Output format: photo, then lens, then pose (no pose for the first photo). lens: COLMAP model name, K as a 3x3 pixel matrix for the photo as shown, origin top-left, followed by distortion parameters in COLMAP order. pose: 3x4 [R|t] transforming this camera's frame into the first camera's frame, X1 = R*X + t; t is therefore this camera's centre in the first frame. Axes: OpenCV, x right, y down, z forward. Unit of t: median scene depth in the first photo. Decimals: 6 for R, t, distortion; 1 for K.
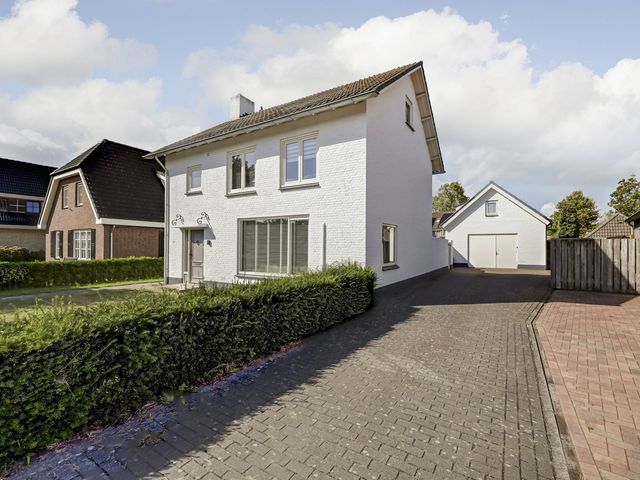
lens RADIAL K [[278.6, 0, 320.0], [0, 278.6, 240.0], [0, 0, 1]] dist [0.001473, 0.000081]
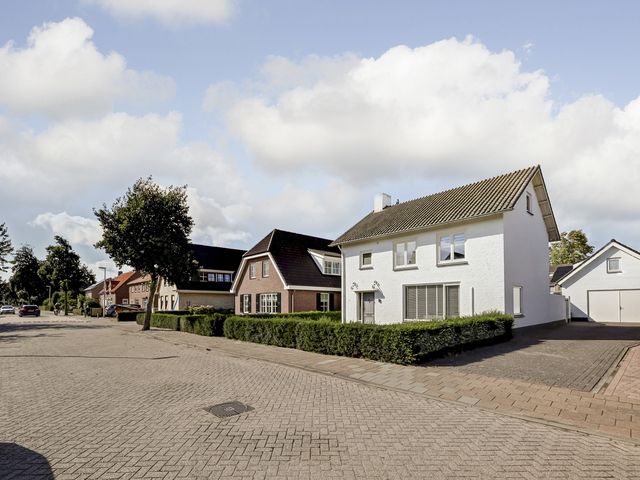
lens RADIAL K [[287.5, 0, 320.1], [0, 287.5, 299.9], [0, 0, 1]] dist [0.000824, 0.000210]
pose [[0.962361, -0.012187, -0.271500, -0.250457], [0.013397, 0.999907, 0.002604, -0.002689], [0.271443, -0.006144, 0.962435, -0.540364]]
